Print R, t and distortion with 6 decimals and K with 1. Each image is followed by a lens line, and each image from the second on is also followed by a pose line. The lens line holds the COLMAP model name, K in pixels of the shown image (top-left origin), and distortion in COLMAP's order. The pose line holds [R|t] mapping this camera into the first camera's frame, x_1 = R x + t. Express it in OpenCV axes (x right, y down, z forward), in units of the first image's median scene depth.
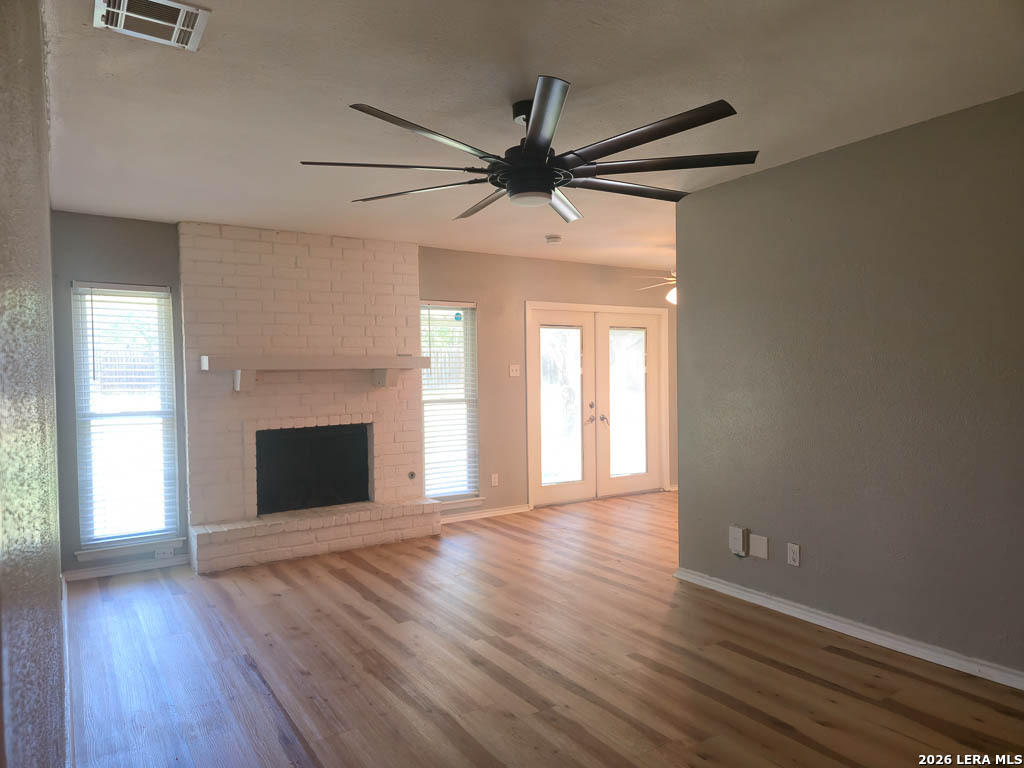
lens RADIAL K [[692.1, 0, 515.3], [0, 692.1, 386.3], [0, 0, 1]] dist [0.041219, -0.042897]
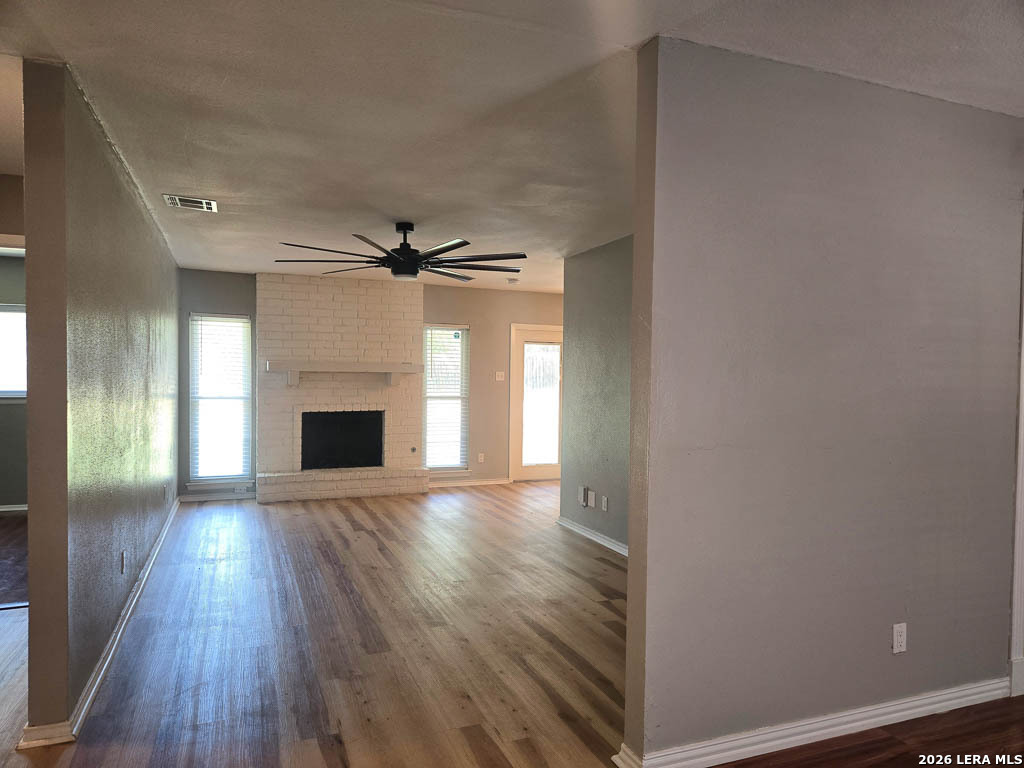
lens RADIAL K [[692.1, 0, 516.0], [0, 692.1, 386.9], [0, 0, 1]] dist [0.041219, -0.042897]
pose [[0.981171, 0.029454, -0.190883, 0.335825], [-0.030375, 0.999537, -0.001897, -0.001067], [0.190739, 0.007660, 0.981611, -0.345295]]
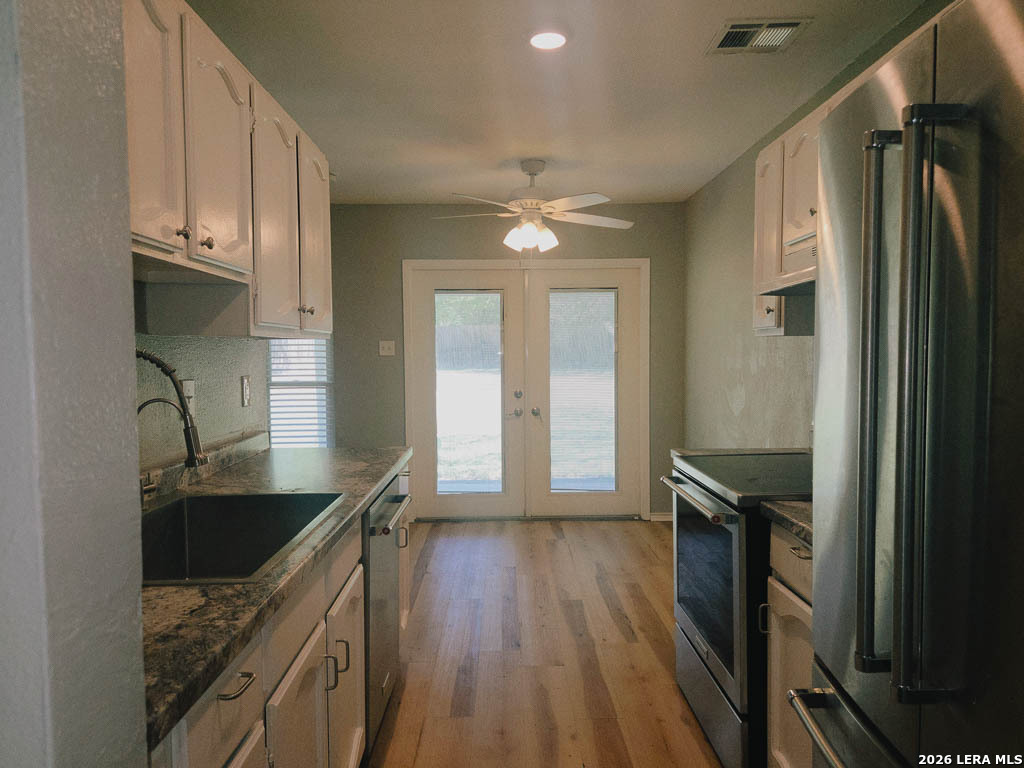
lens RADIAL K [[692.1, 0, 513.5], [0, 692.1, 387.5], [0, 0, 1]] dist [0.041219, -0.042897]
pose [[0.846620, 0.029693, -0.531369, 0.659816], [-0.011566, 0.999233, 0.037409, -0.010942], [0.532072, -0.025525, 0.846314, 0.472271]]
